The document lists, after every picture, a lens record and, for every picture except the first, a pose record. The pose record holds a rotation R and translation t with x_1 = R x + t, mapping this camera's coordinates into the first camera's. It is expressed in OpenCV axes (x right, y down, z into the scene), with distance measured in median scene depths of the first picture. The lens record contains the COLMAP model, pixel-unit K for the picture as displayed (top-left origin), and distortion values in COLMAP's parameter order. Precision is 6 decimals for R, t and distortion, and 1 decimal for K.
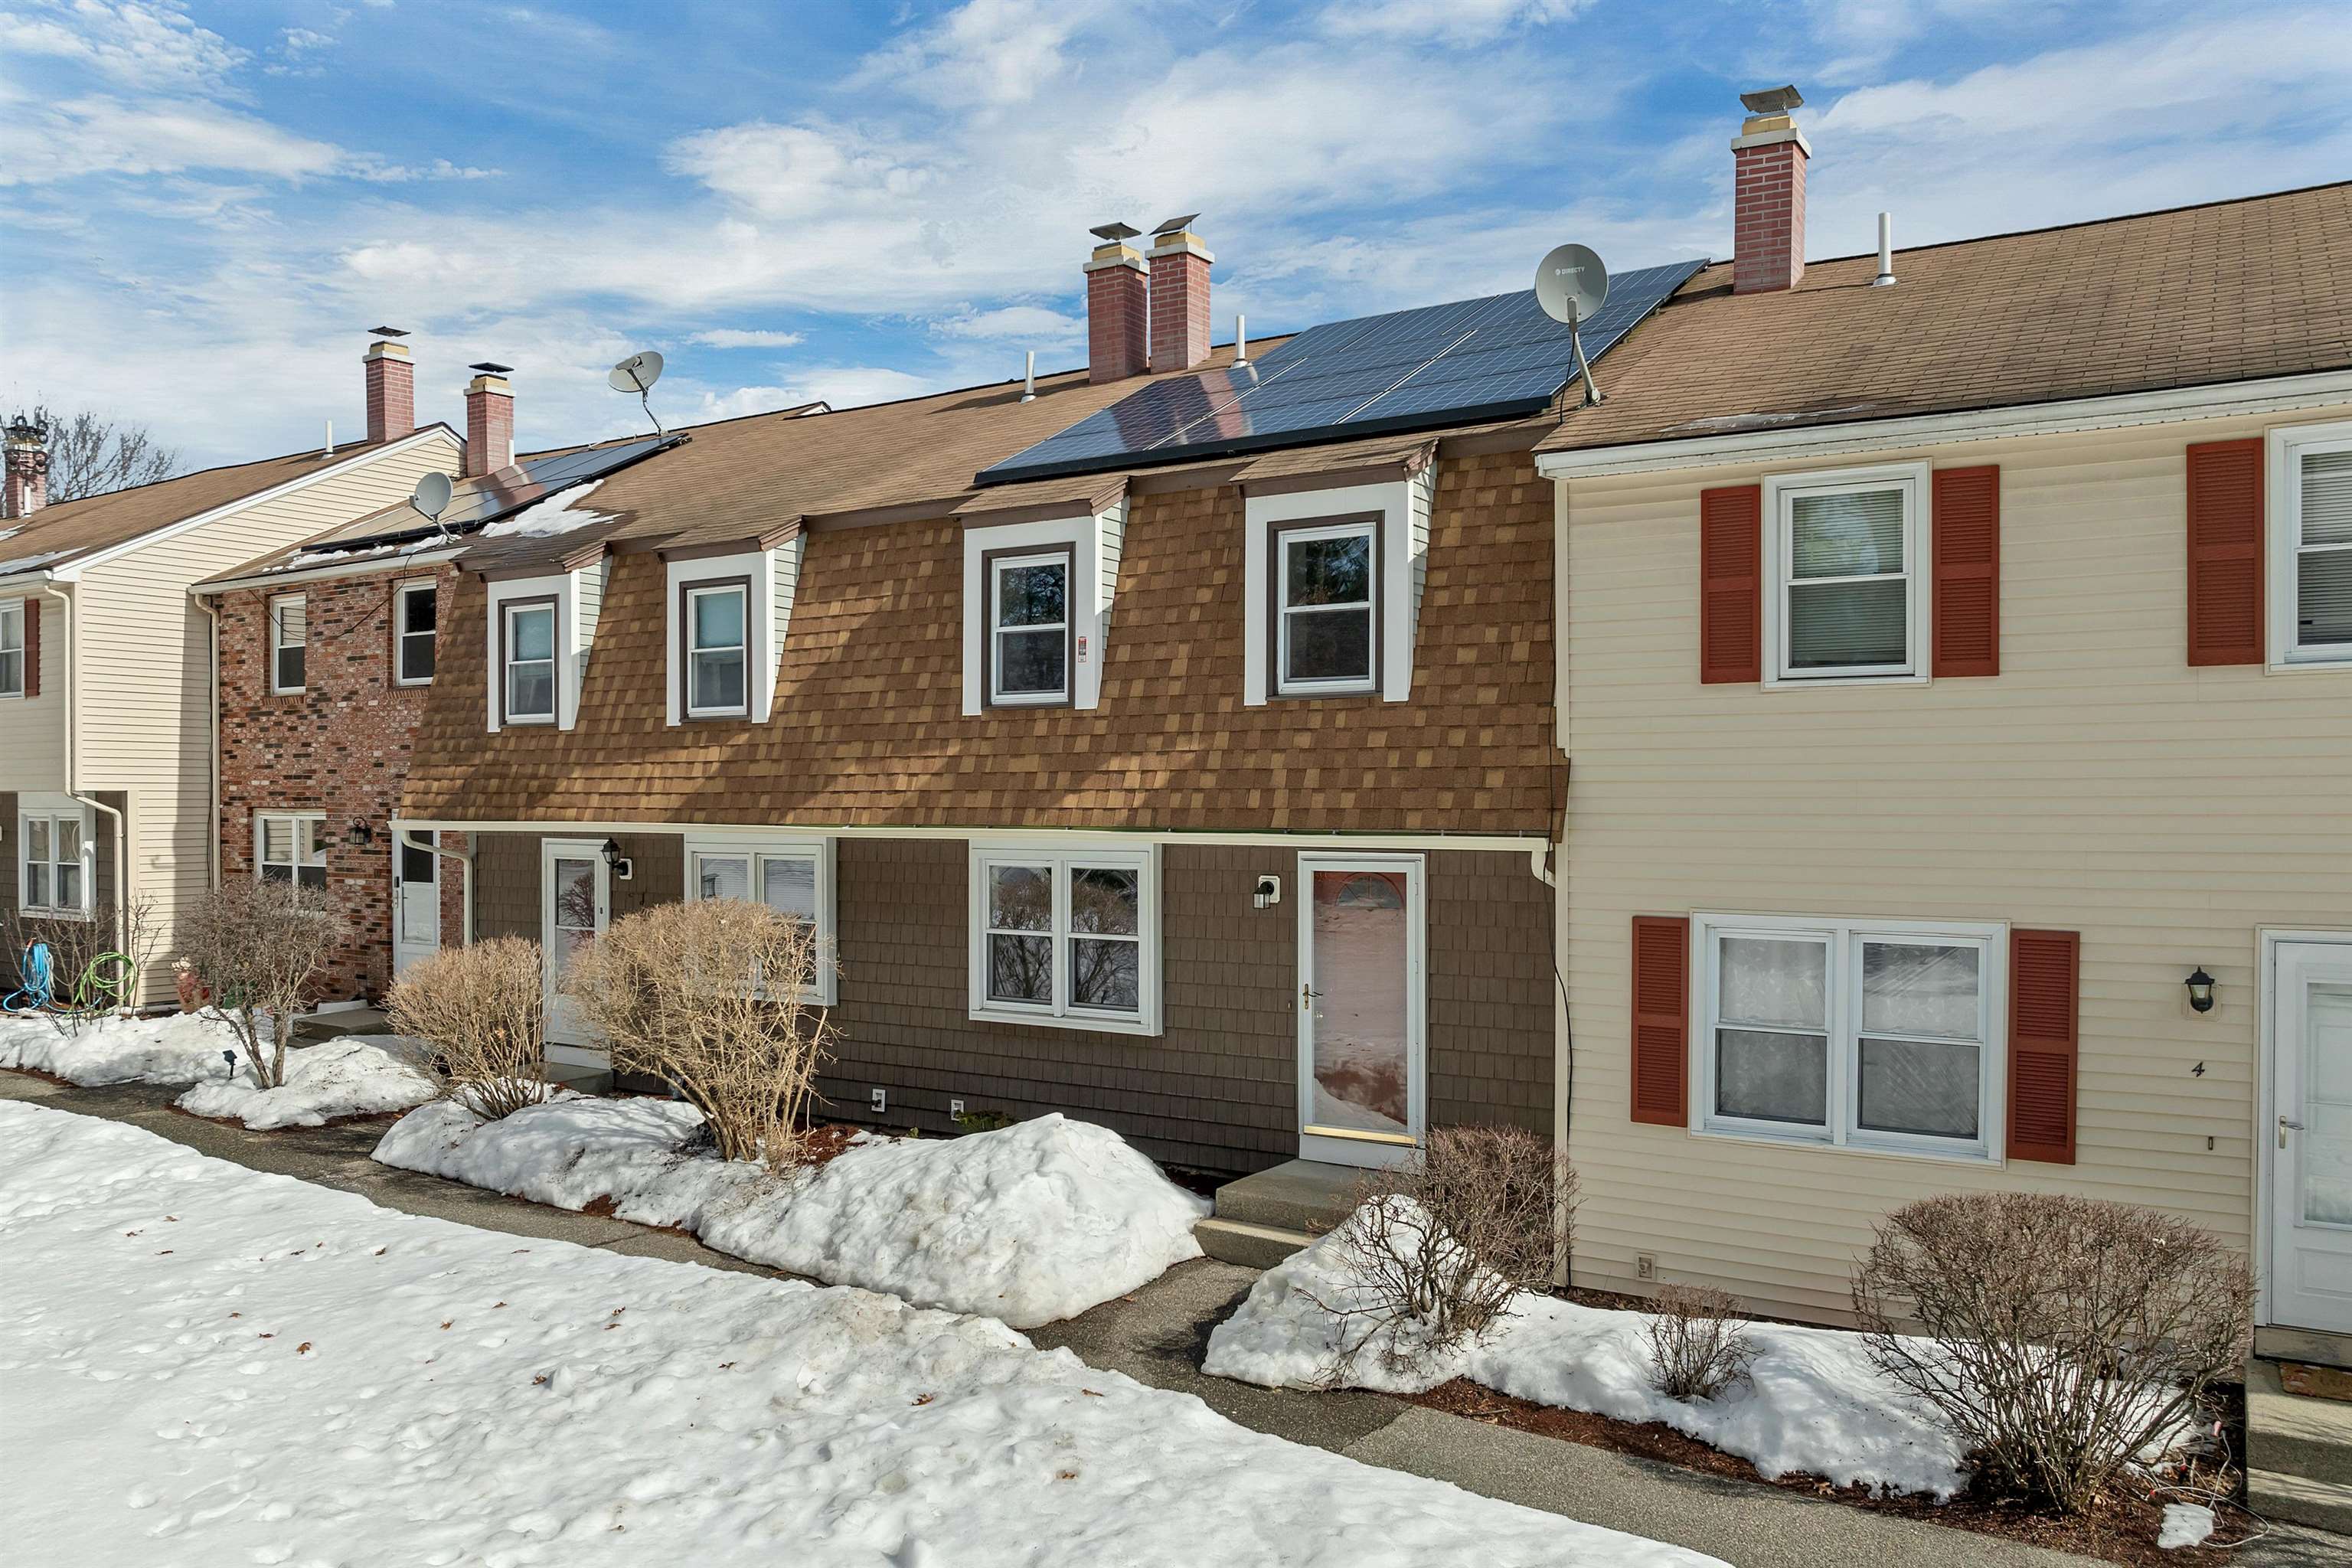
lens RADIAL K [[1703.3, 0, 1225.2], [0, 1703.3, 787.1], [0, 0, 1]] dist [-0.039381, 0.014408]
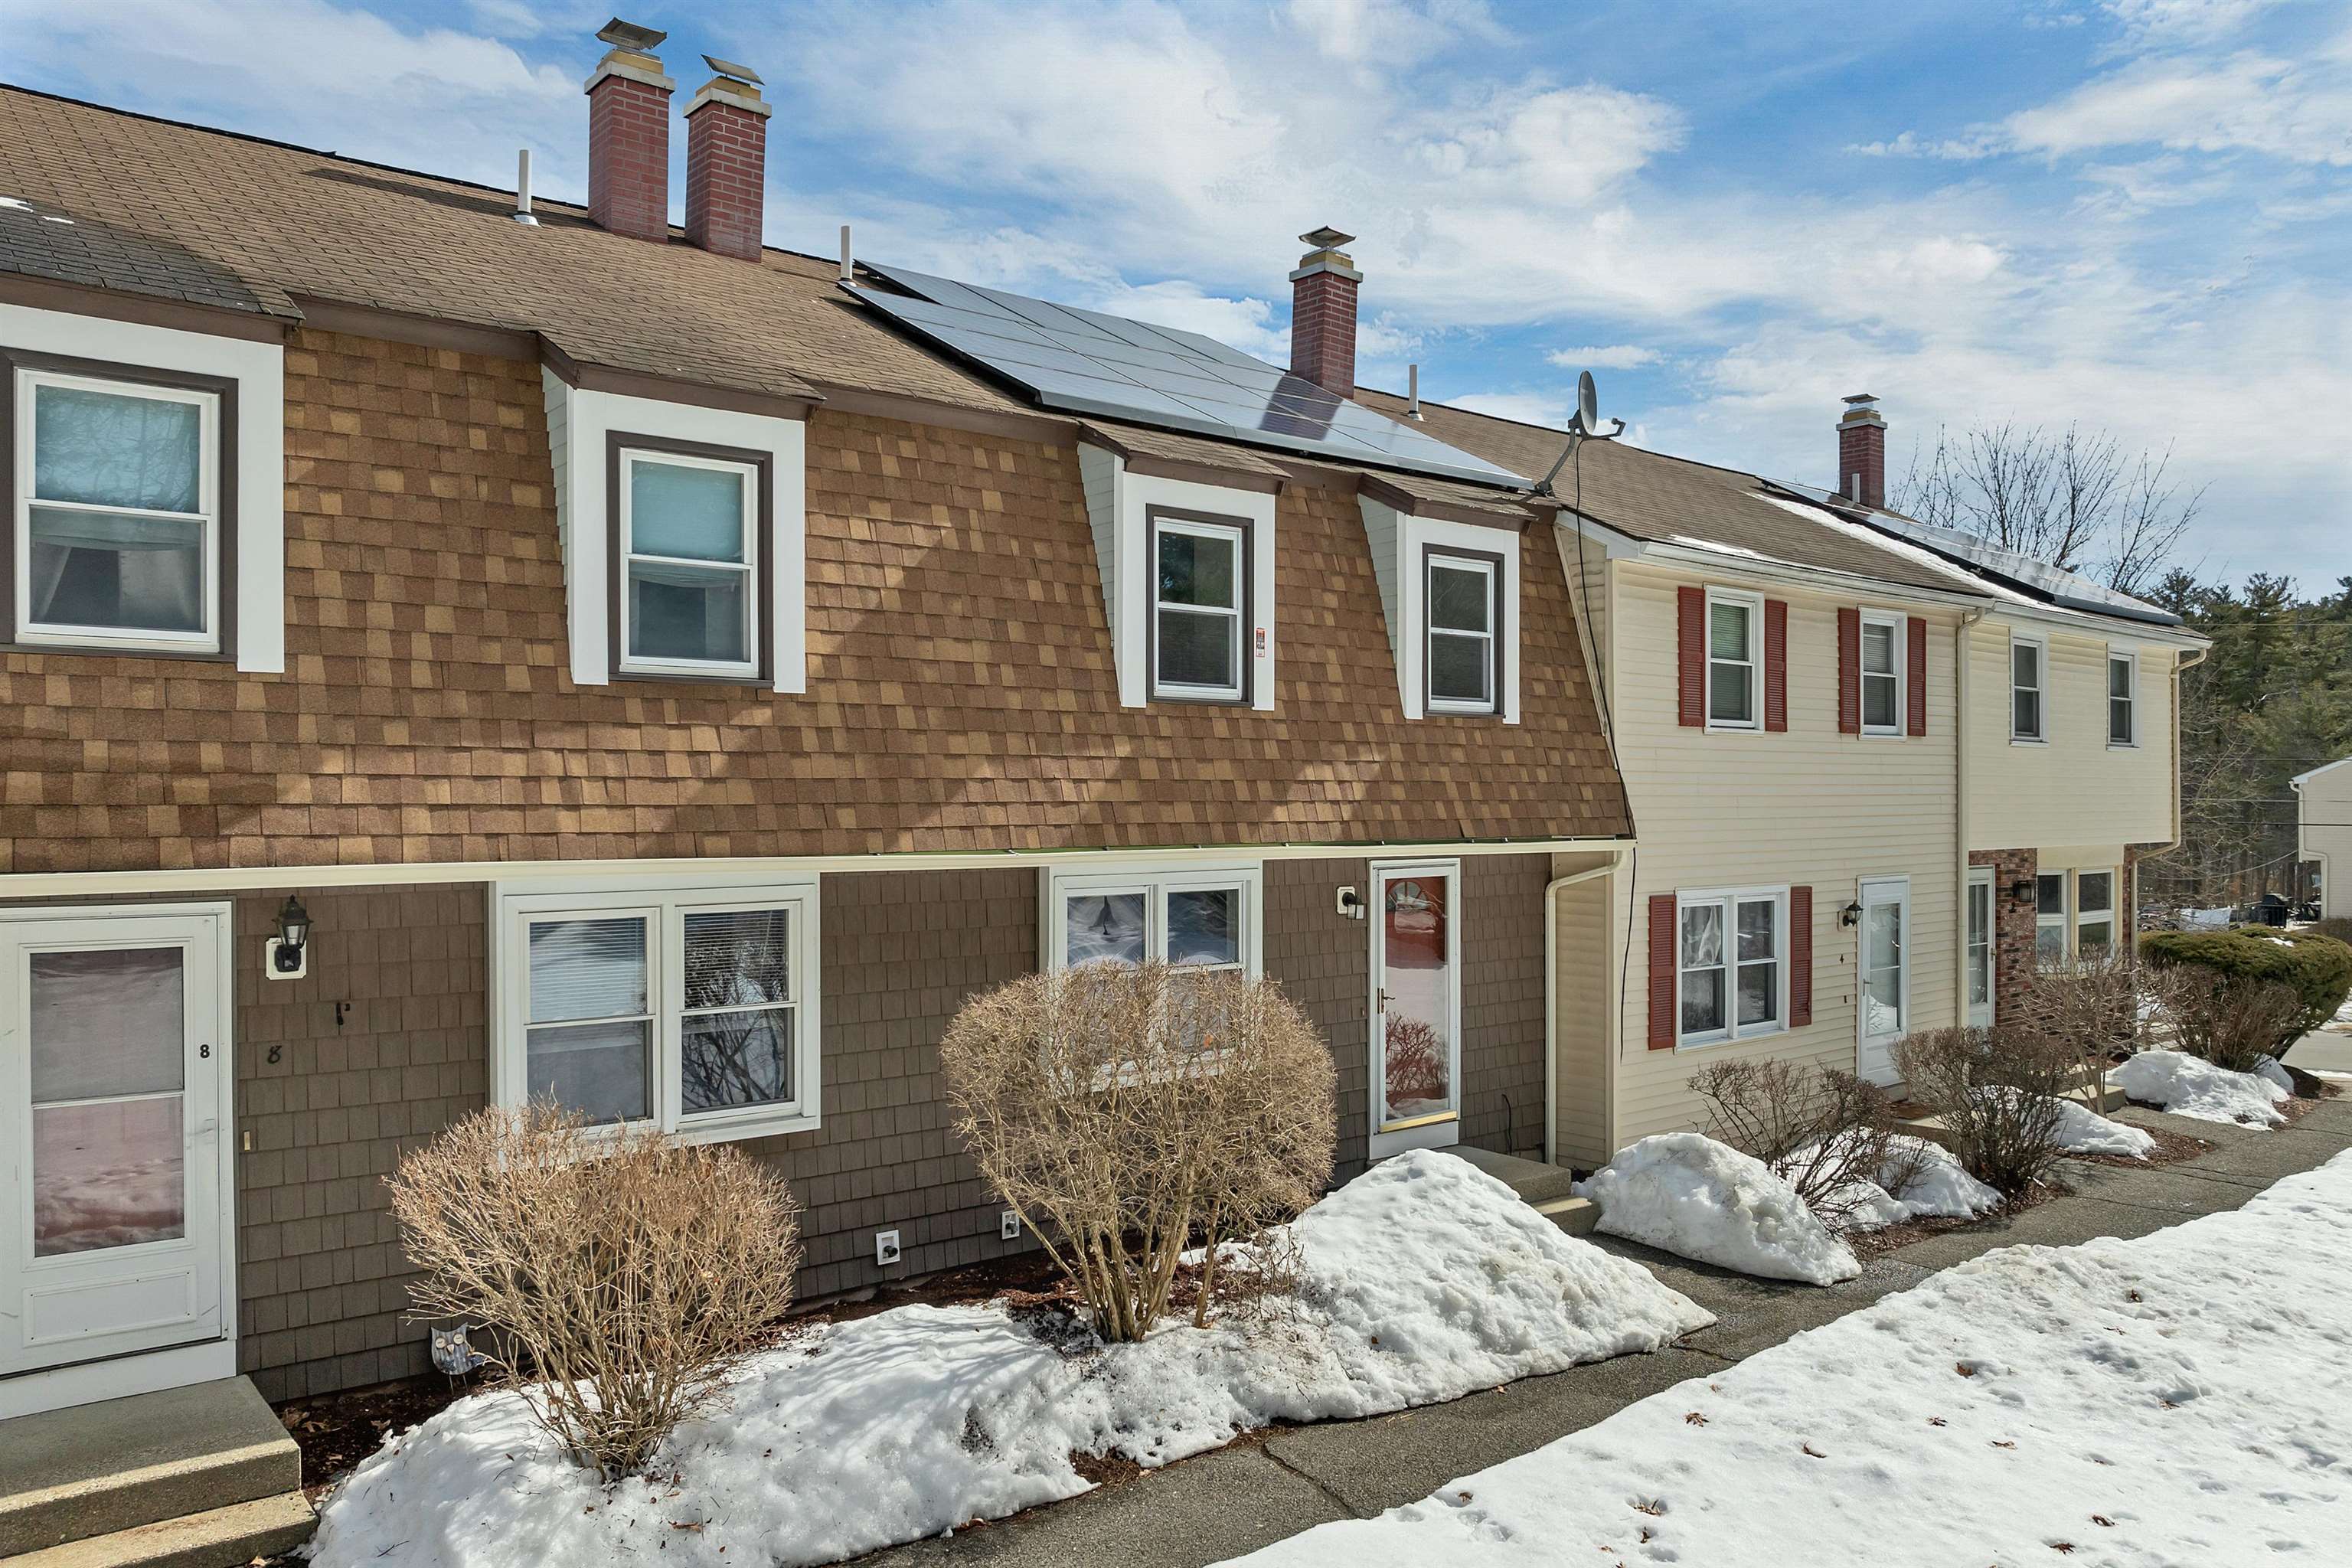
lens RADIAL K [[1703.3, 0, 1173.8], [0, 1703.3, 798.9], [0, 0, 1]] dist [-0.039381, 0.014408]
pose [[0.323516, 0.002699, 0.946219, -0.902058], [-0.002694, 0.999995, -0.001931, 0.002199], [-0.946219, -0.001924, 0.323521, 0.729605]]
